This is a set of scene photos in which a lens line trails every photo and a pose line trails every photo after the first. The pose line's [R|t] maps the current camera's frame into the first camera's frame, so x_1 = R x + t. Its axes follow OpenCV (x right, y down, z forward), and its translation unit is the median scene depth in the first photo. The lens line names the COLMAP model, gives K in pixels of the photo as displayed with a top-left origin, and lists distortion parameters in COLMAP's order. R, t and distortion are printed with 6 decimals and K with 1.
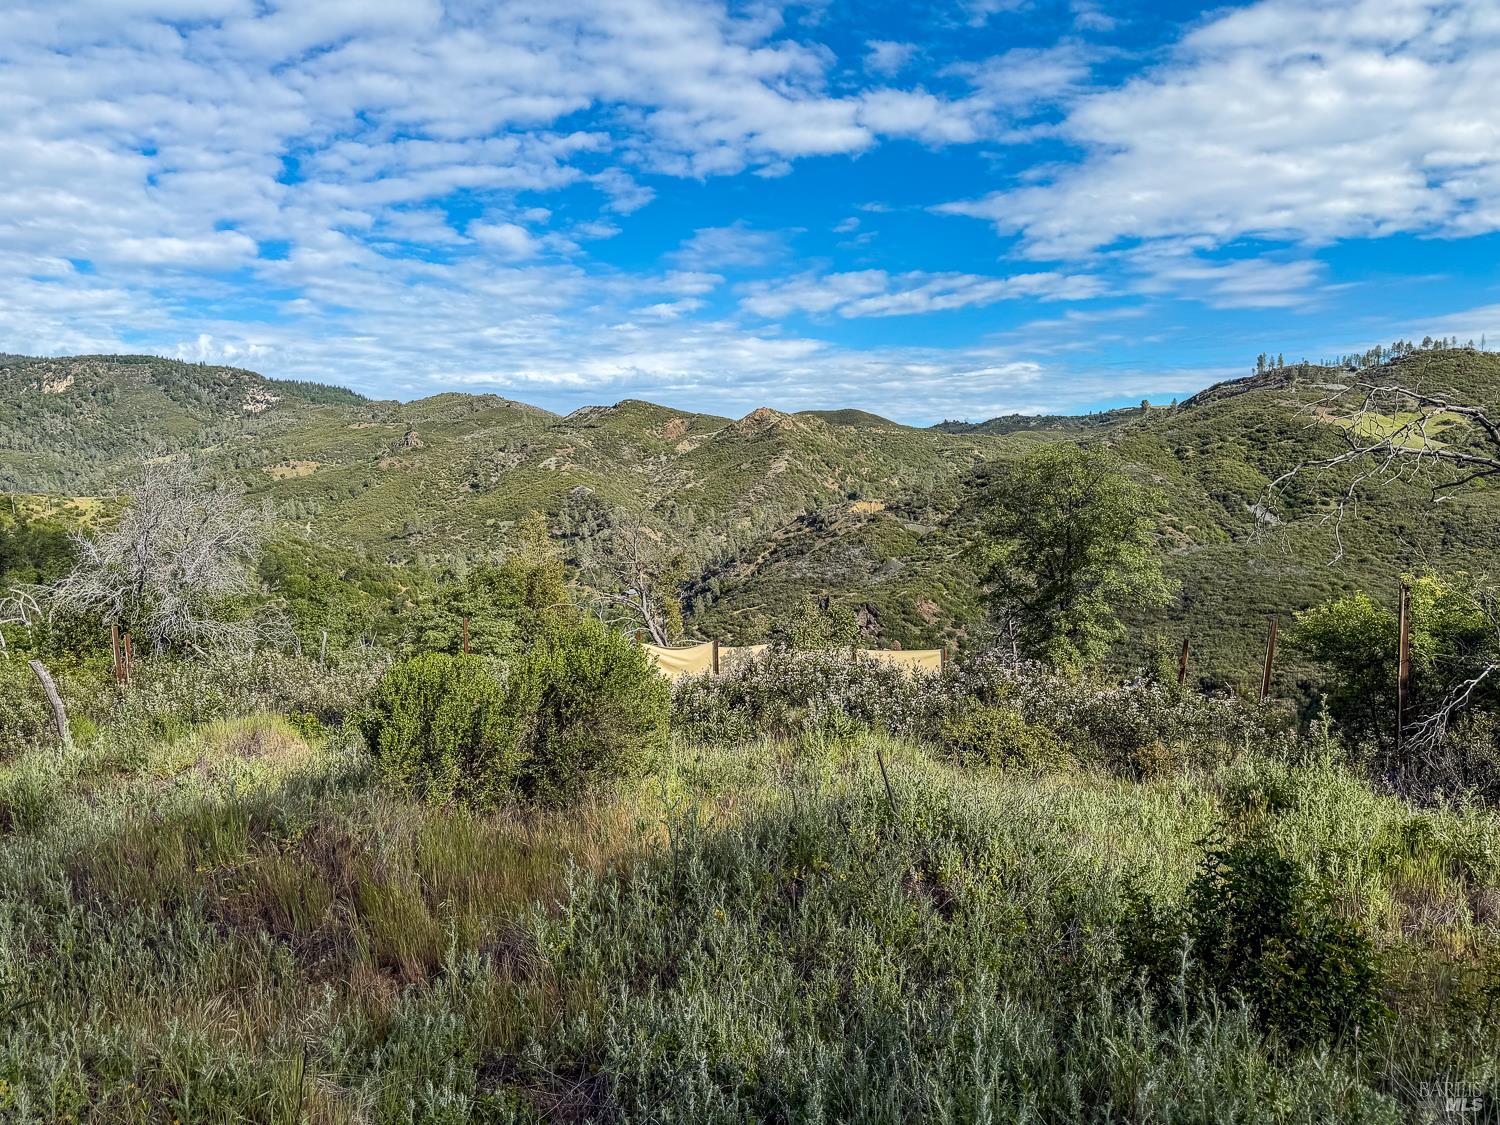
lens RADIAL K [[1064.8, 0, 745.9], [0, 1064.8, 565.4], [0, 0, 1]] dist [0.034501, -0.071271]
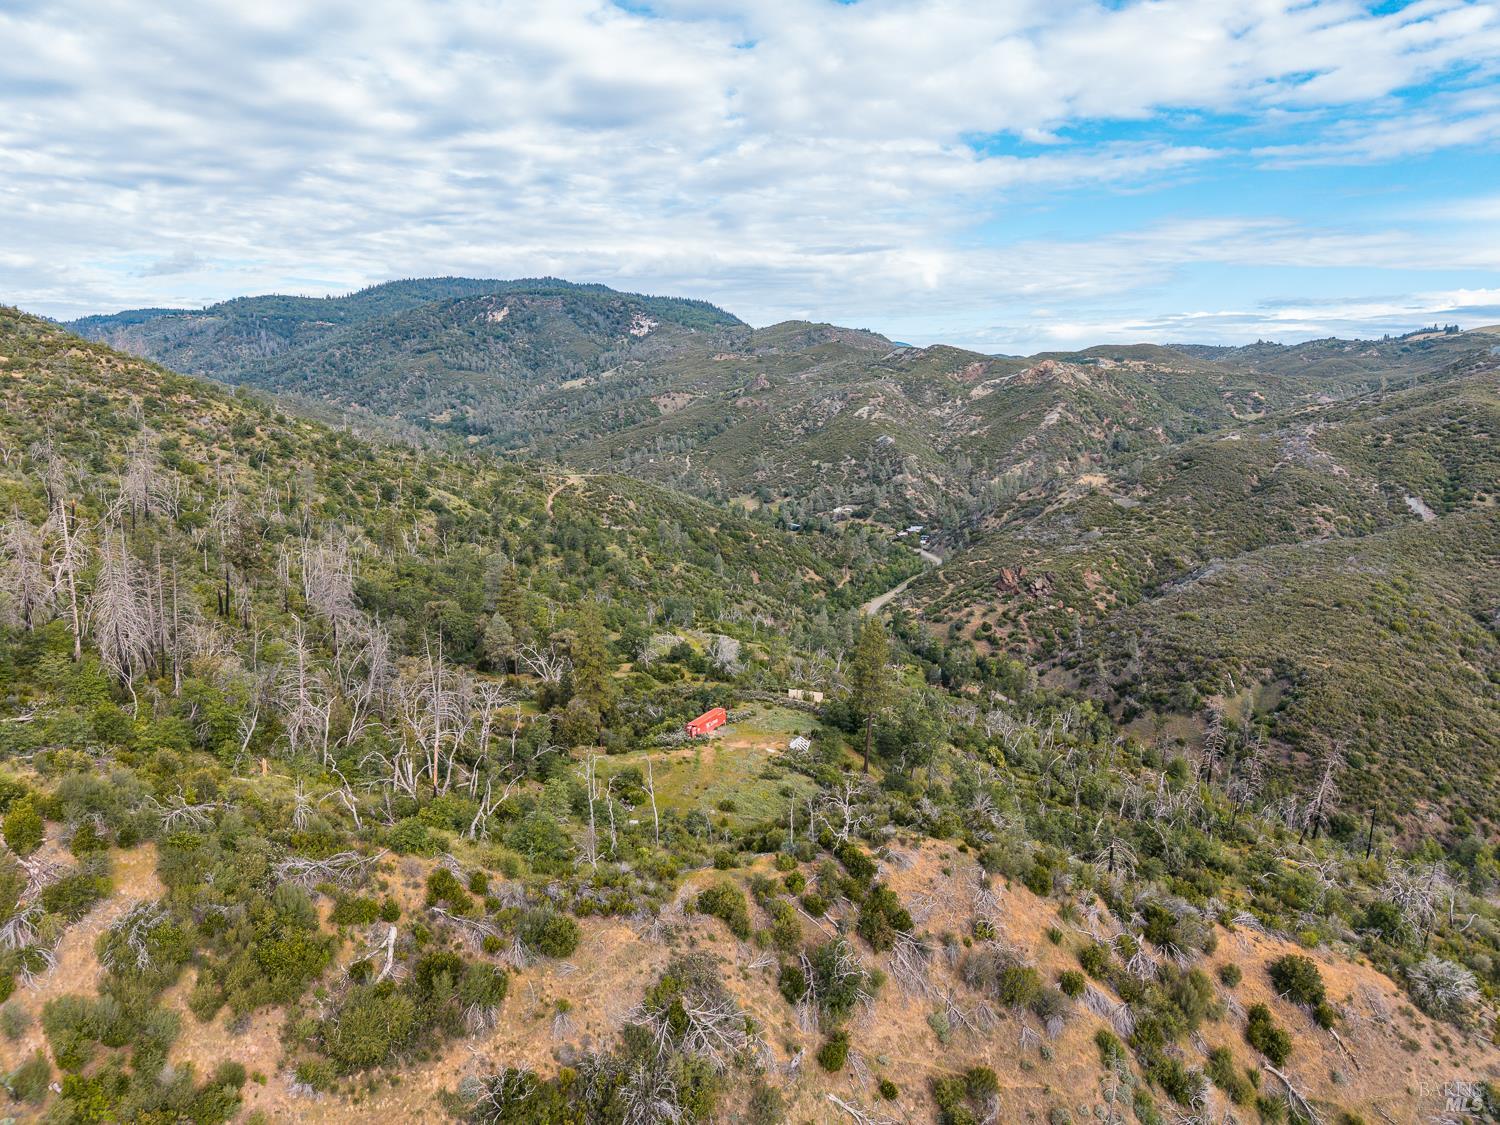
lens RADIAL K [[997.6, 0, 749.7], [0, 997.6, 579.6], [0, 0, 1]] dist [0.127835, -0.176388]
pose [[0.952005, 0.067958, -0.298444, 0.058164], [-0.028334, 0.990421, 0.135145, -0.056242], [0.304770, -0.120203, 0.944810, -0.197231]]
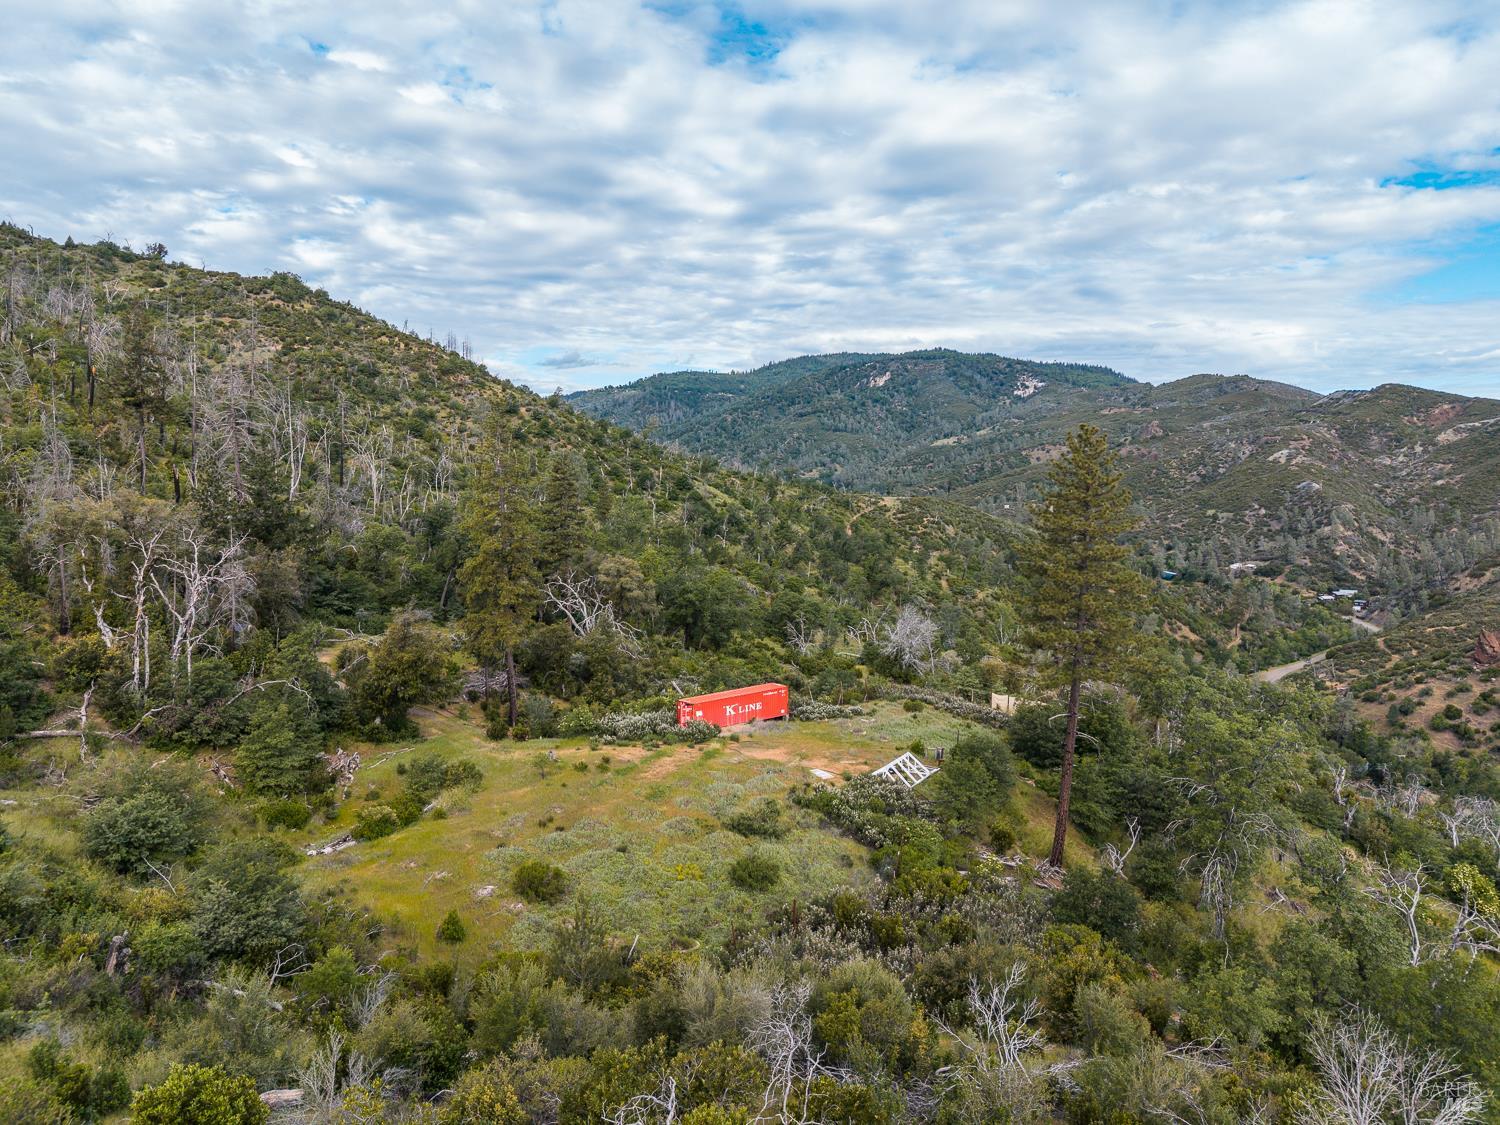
lens RADIAL K [[1006.8, 0, 752.4], [0, 1006.8, 564.7], [0, 0, 1]] dist [0.040692, -0.050529]
pose [[0.770506, 0.082191, -0.632111, 0.051616], [-0.058362, 0.996583, 0.058443, -0.018816], [0.634755, -0.008140, 0.772671, -0.083972]]
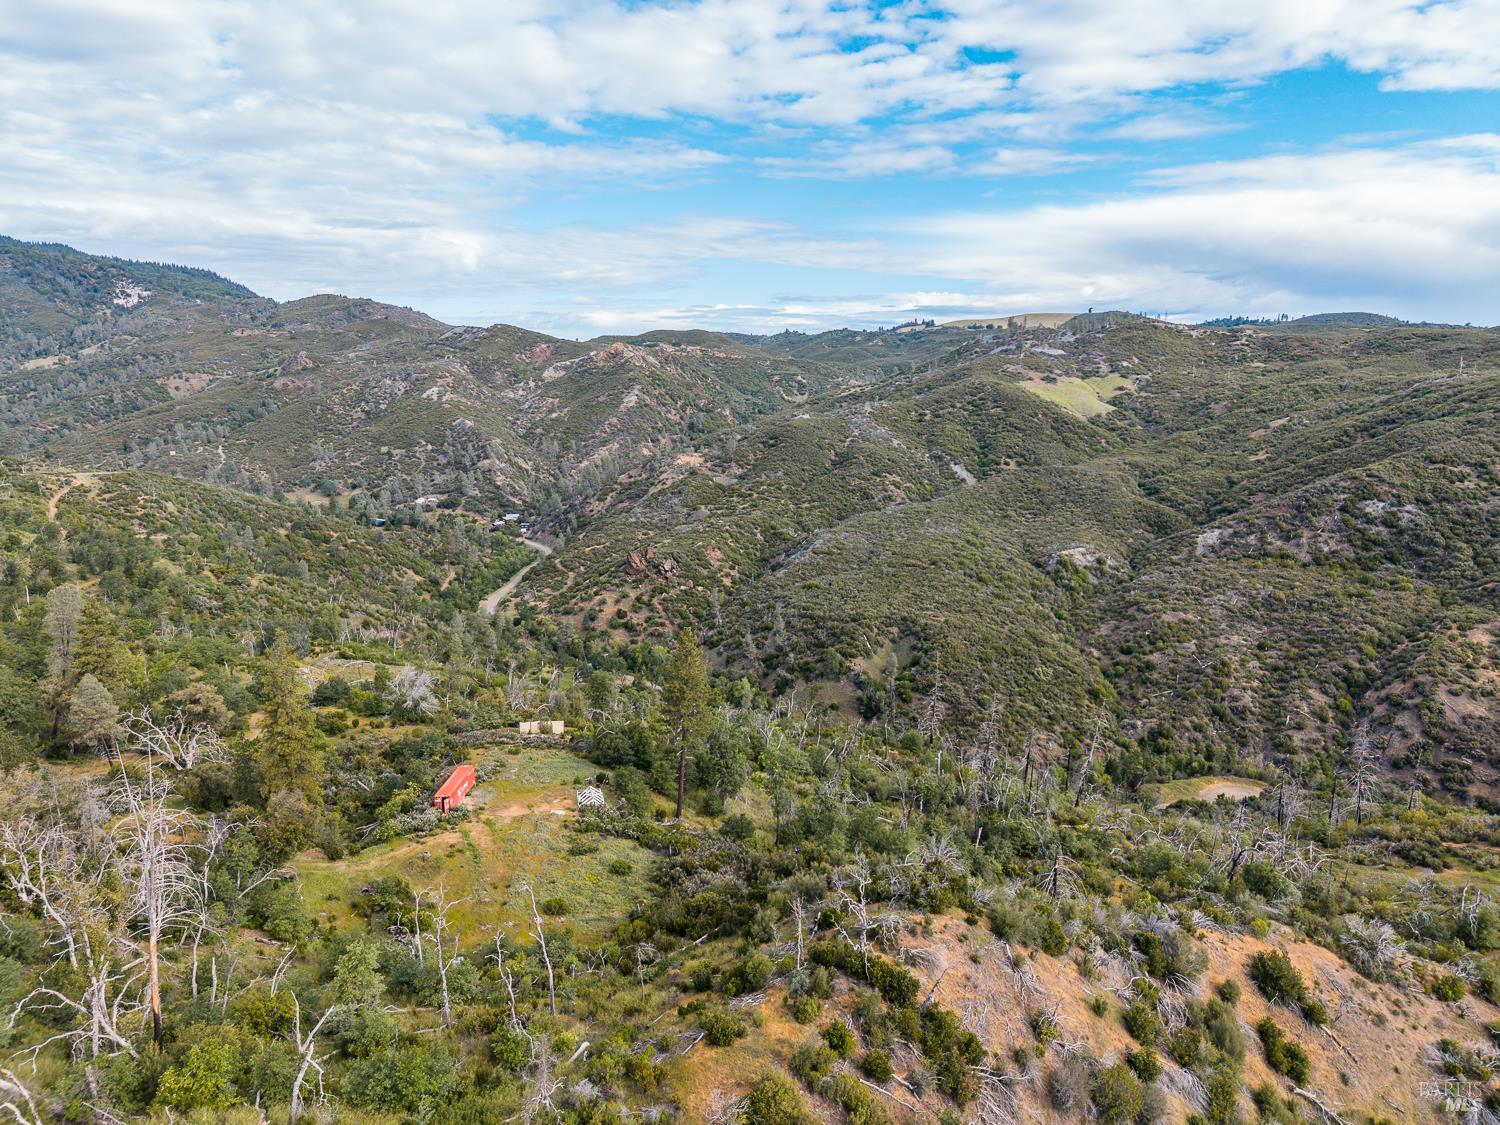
lens RADIAL K [[1006.8, 0, 752.4], [0, 1006.8, 564.7], [0, 0, 1]] dist [0.040692, -0.050529]
pose [[0.991244, -0.012818, 0.131416, 0.016178], [-0.004107, 0.991802, 0.127717, -0.053226], [-0.131976, -0.127139, 0.983066, -0.164054]]
